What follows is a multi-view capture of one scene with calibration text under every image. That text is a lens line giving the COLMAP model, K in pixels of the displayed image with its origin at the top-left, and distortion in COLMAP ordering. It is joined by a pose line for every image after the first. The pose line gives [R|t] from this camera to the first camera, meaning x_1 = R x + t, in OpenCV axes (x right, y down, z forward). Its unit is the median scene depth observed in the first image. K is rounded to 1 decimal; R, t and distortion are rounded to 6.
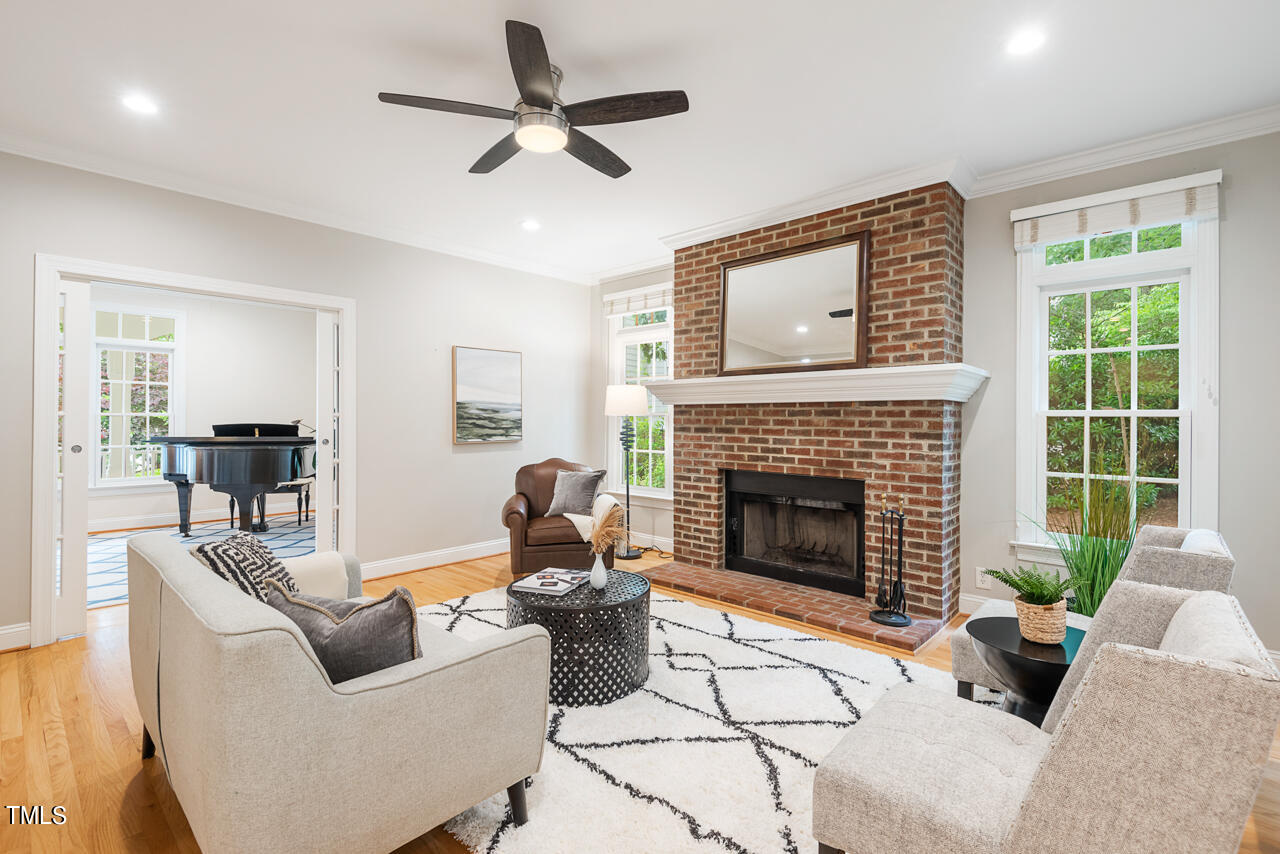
lens RADIAL K [[575.7, 0, 640.5], [0, 575.7, 420.4], [0, 0, 1]] dist [0.041321, -0.029489]
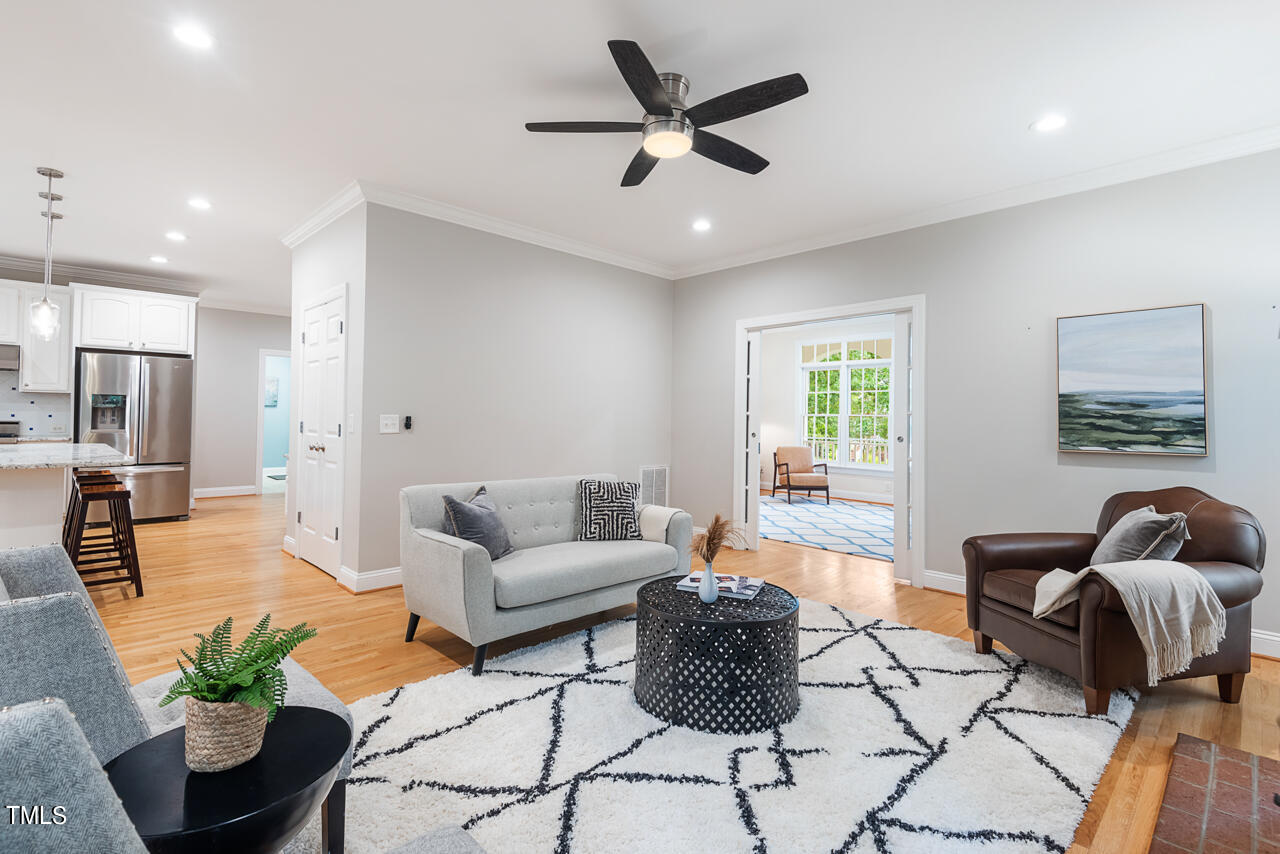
lens RADIAL K [[585.0, 0, 646.6], [0, 585.0, 411.2], [0, 0, 1]] dist [0.039674, -0.030771]
pose [[-0.043523, -0.018279, -0.998885, 0.566231], [-0.013342, 0.999754, -0.017714, 0.012396], [0.998963, 0.012556, -0.043756, 0.644568]]
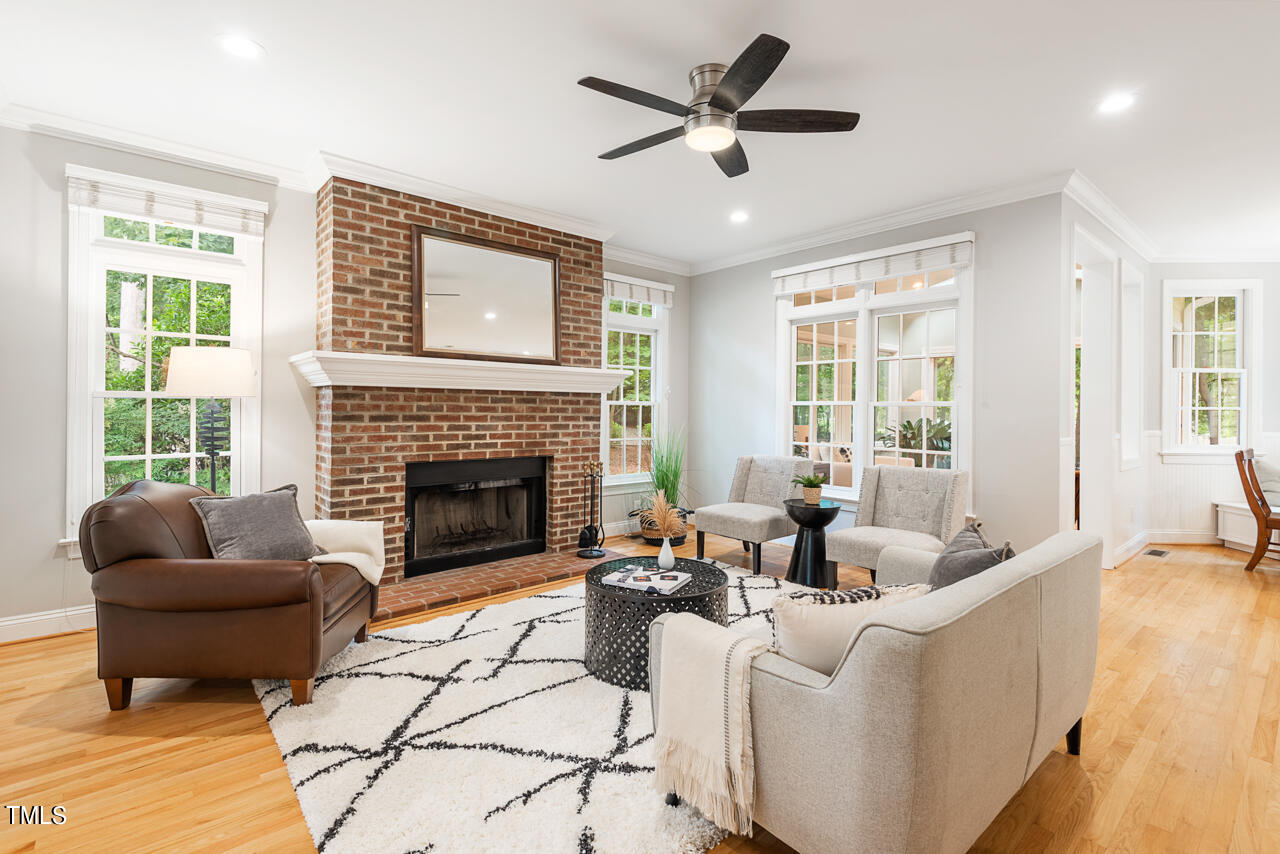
lens RADIAL K [[583.1, 0, 630.9], [0, 583.1, 410.1], [0, 0, 1]] dist [0.036717, -0.030811]
pose [[0.126434, -0.009065, 0.991934, -0.780231], [-0.009873, 0.999897, 0.010396, -0.008121], [-0.991926, -0.011107, 0.126332, 0.638422]]
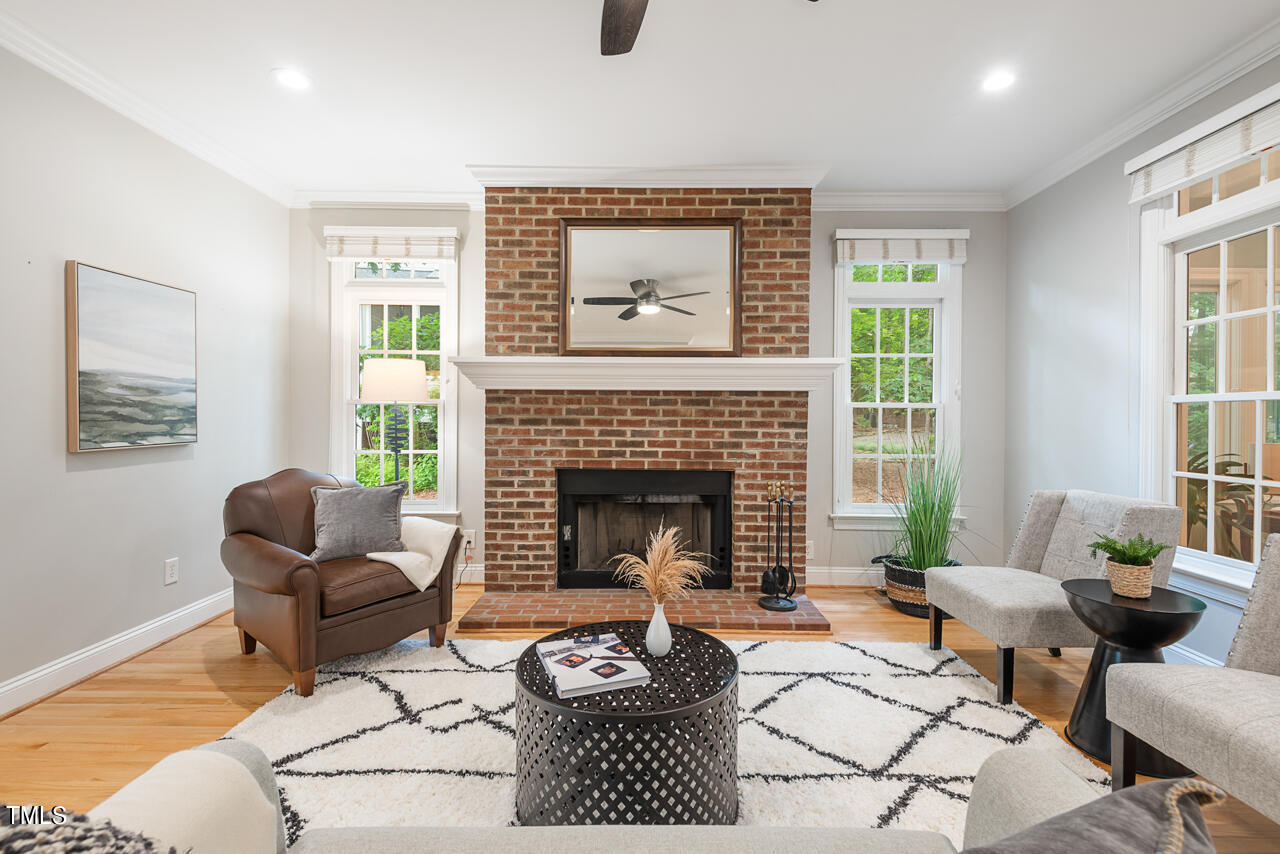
lens RADIAL K [[575.7, 0, 640.5], [0, 575.7, 420.4], [0, 0, 1]] dist [0.041321, -0.029489]
pose [[0.743310, -0.006126, 0.668919, -0.369760], [-0.002530, 0.999925, 0.011969, 0.005530], [-0.668943, -0.010589, 0.743239, 0.351773]]
